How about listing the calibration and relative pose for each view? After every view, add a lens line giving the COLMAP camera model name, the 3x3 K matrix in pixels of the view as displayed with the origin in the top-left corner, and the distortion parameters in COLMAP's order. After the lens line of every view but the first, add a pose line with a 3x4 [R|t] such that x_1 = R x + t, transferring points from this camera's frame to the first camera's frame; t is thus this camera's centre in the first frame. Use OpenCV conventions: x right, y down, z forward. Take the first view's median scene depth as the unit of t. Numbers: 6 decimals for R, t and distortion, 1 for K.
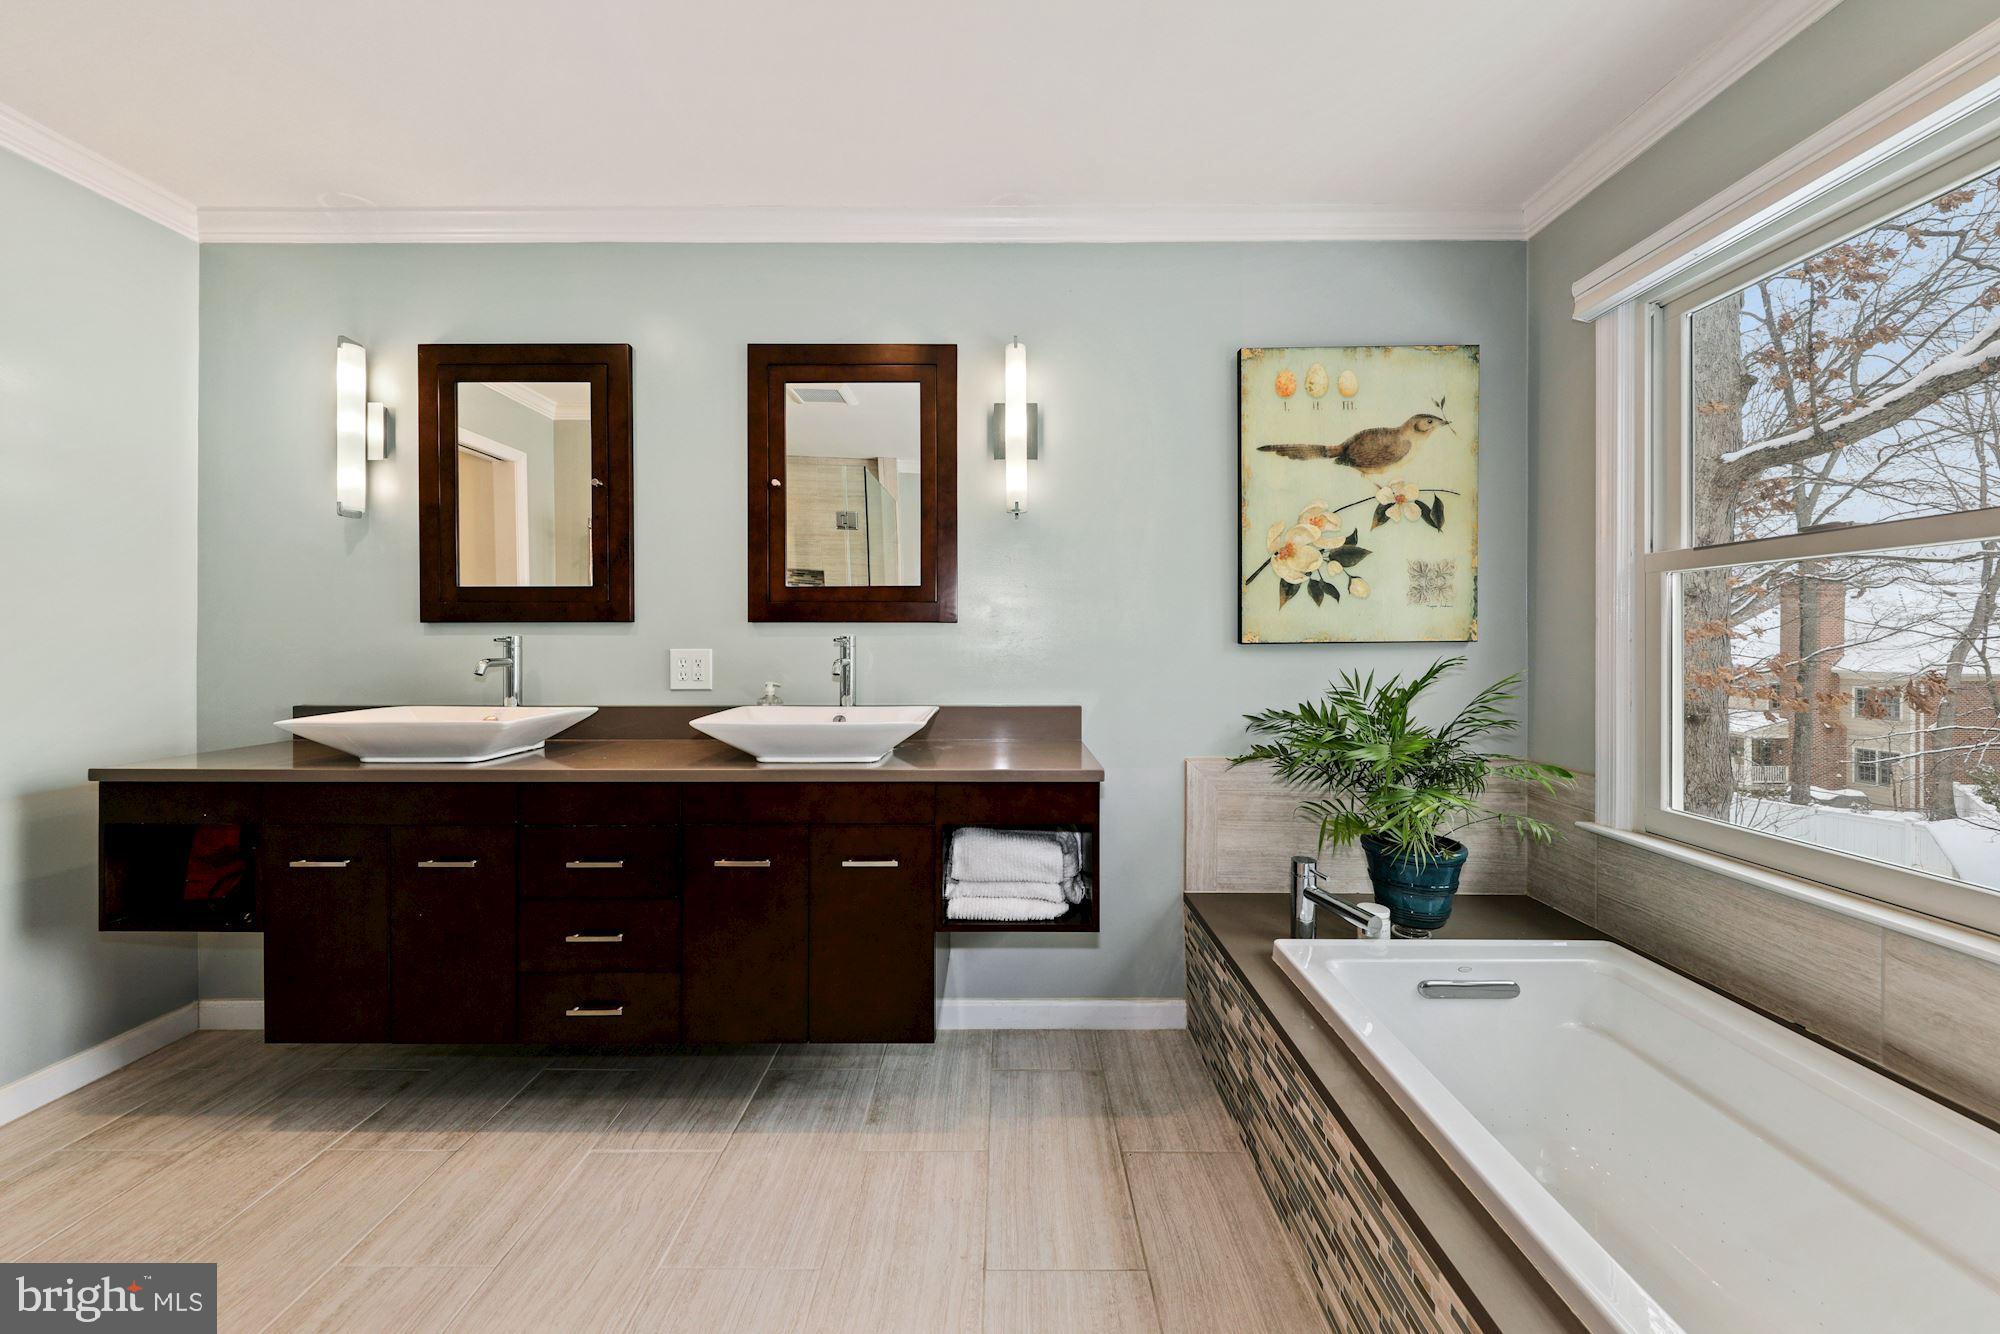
lens RADIAL K [[724.3, 0, 991.5], [0, 724.3, 651.3], [0, 0, 1]] dist [-0.000535, 0.000038]
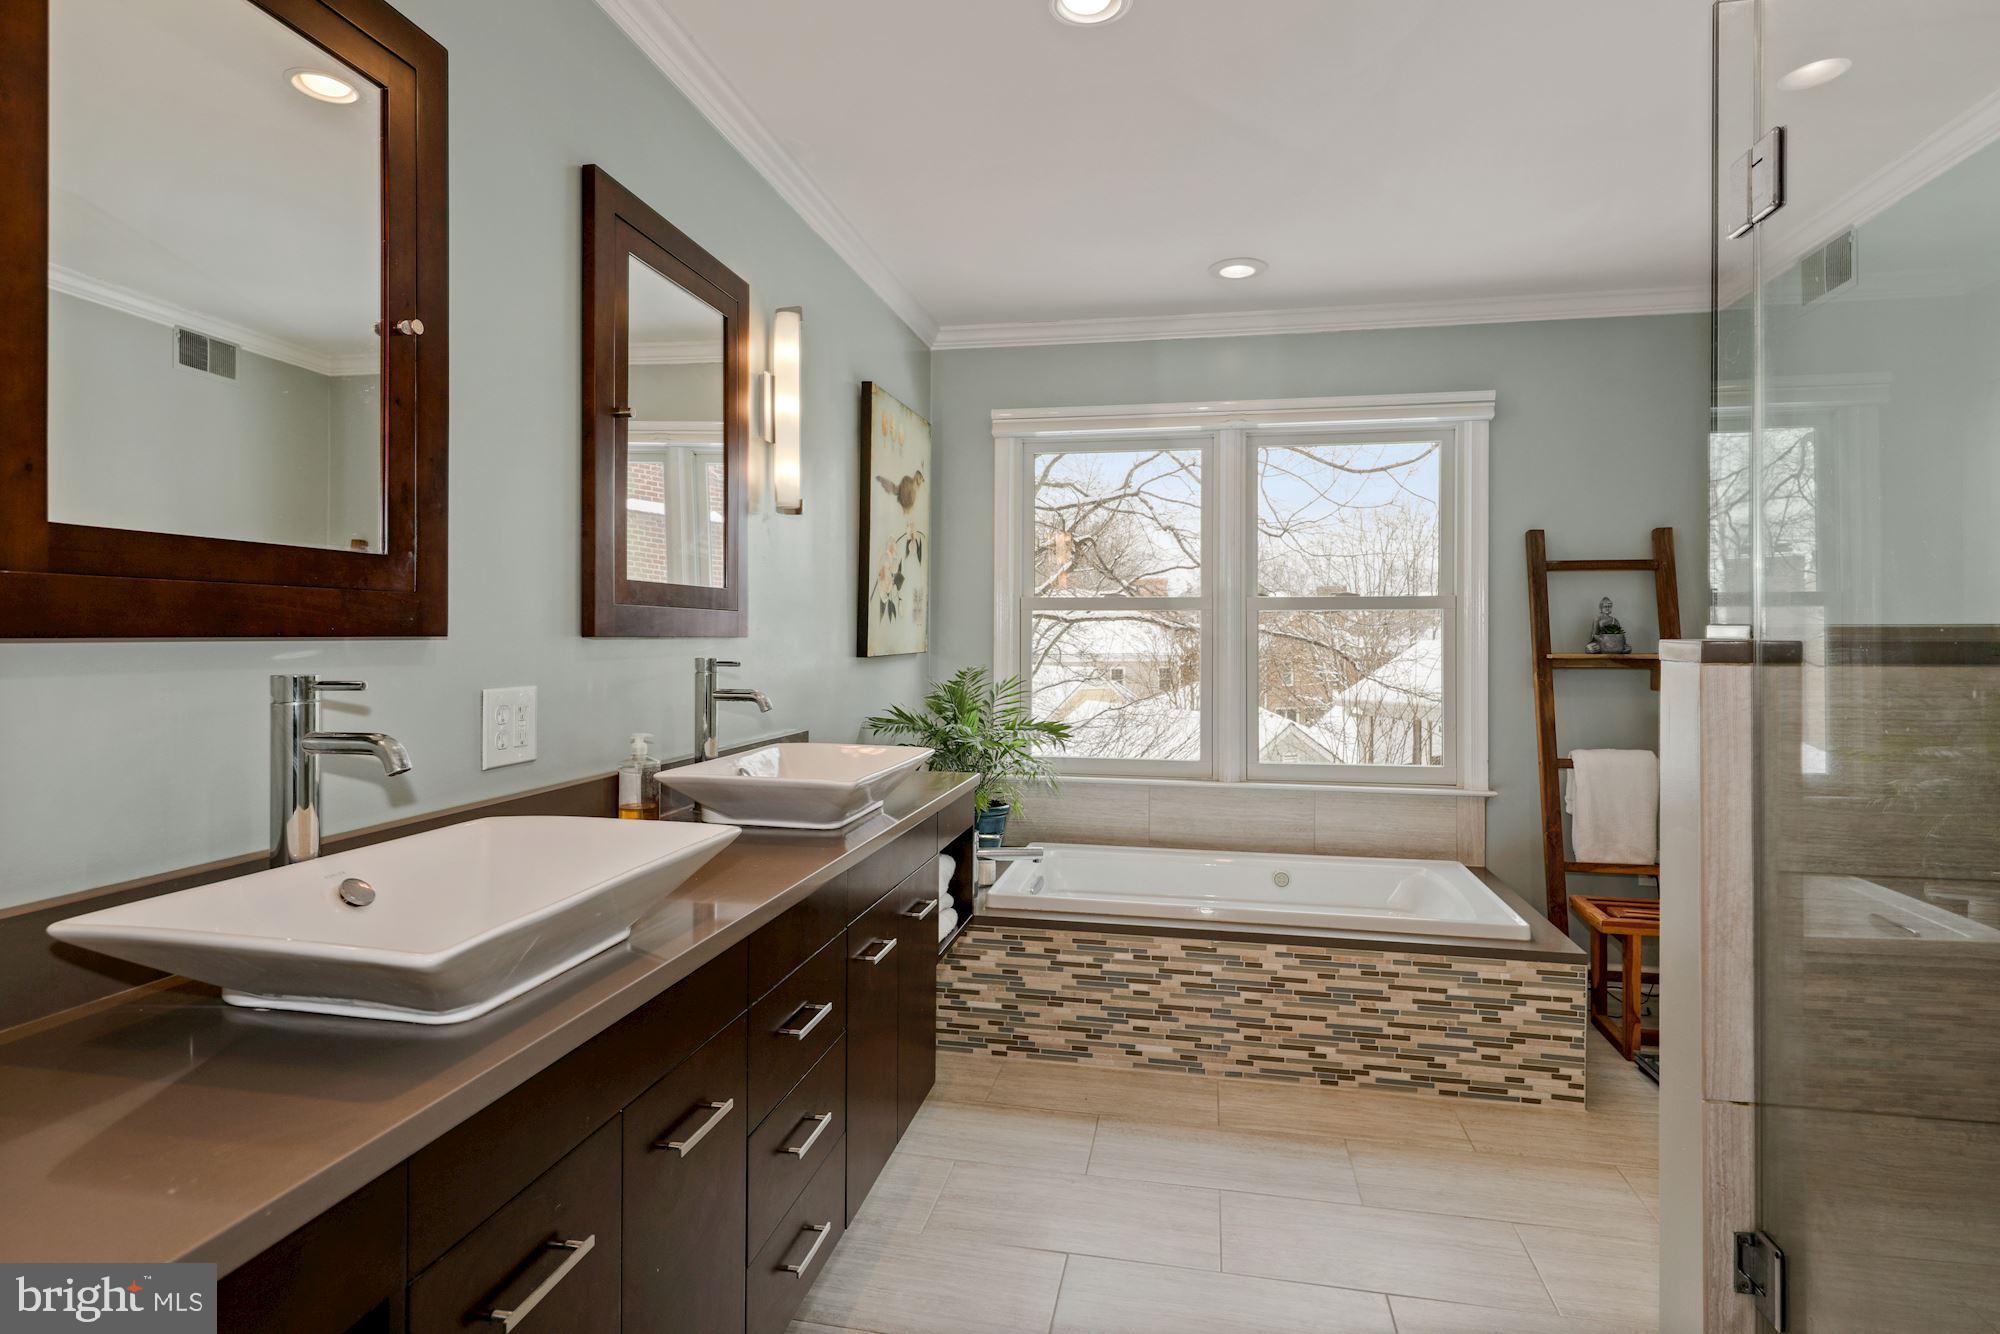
lens RADIAL K [[1042.8, 0, 1000.7], [0, 1042.8, 650.4], [0, 0, 1]] dist [0.001166, 0.000002]
pose [[0.180259, -0.011990, 0.983546, -1.116478], [0.001966, 0.999928, 0.011830, -0.037625], [-0.983617, -0.000198, 0.180270, 0.519246]]
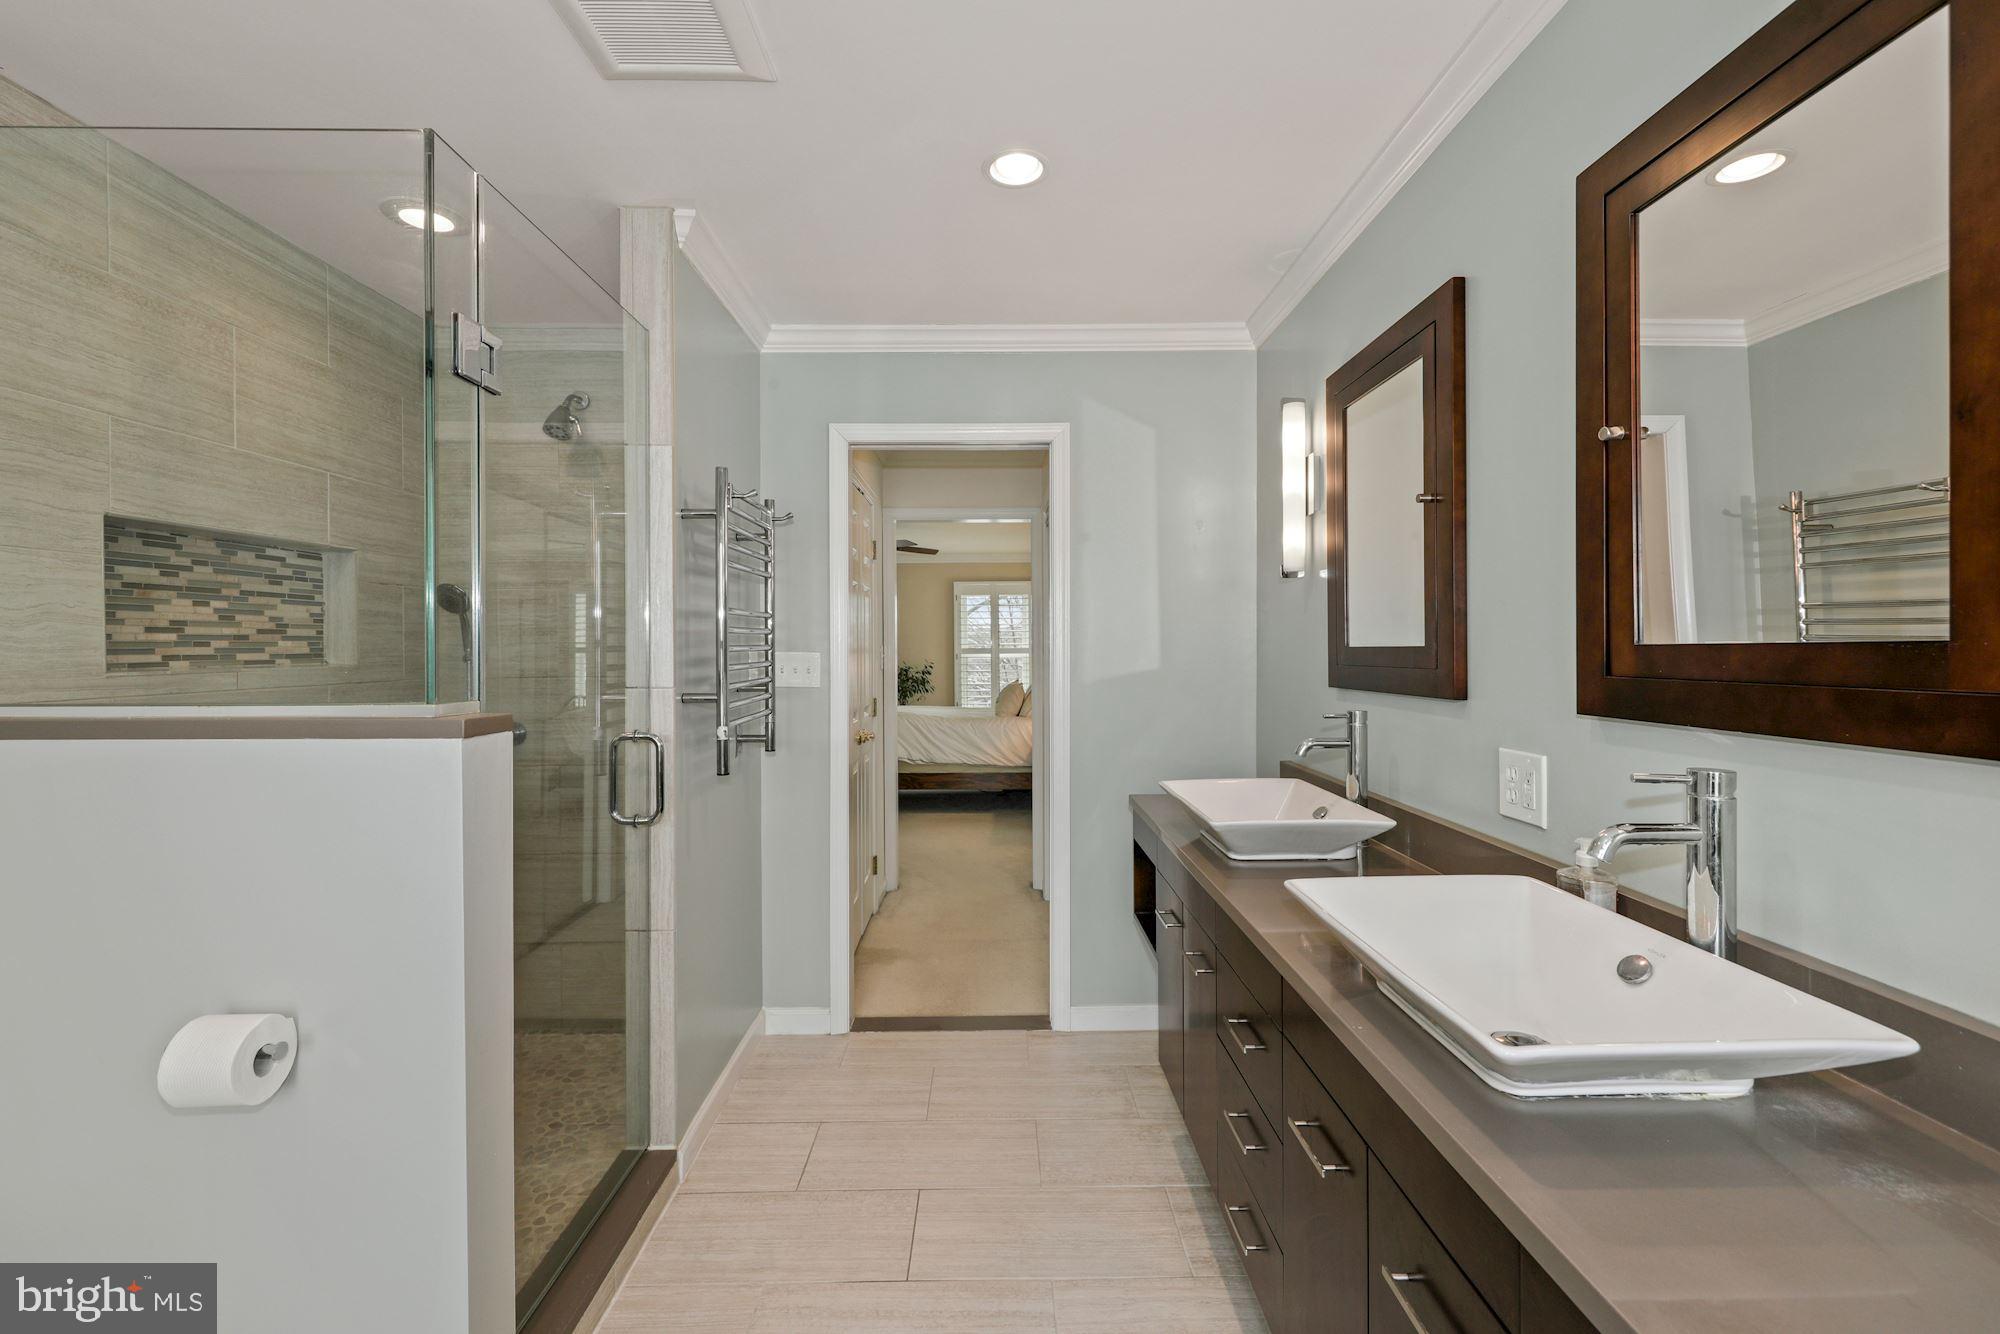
lens RADIAL K [[850.5, 0, 992.1], [0, 850.5, 655.7], [0, 0, 1]] dist [-0.003651, 0.000246]
pose [[0.016643, 0.006956, -0.999837, 0.266722], [-0.001860, 0.999974, 0.006926, -0.087000], [0.999860, 0.001744, 0.016656, 0.578144]]
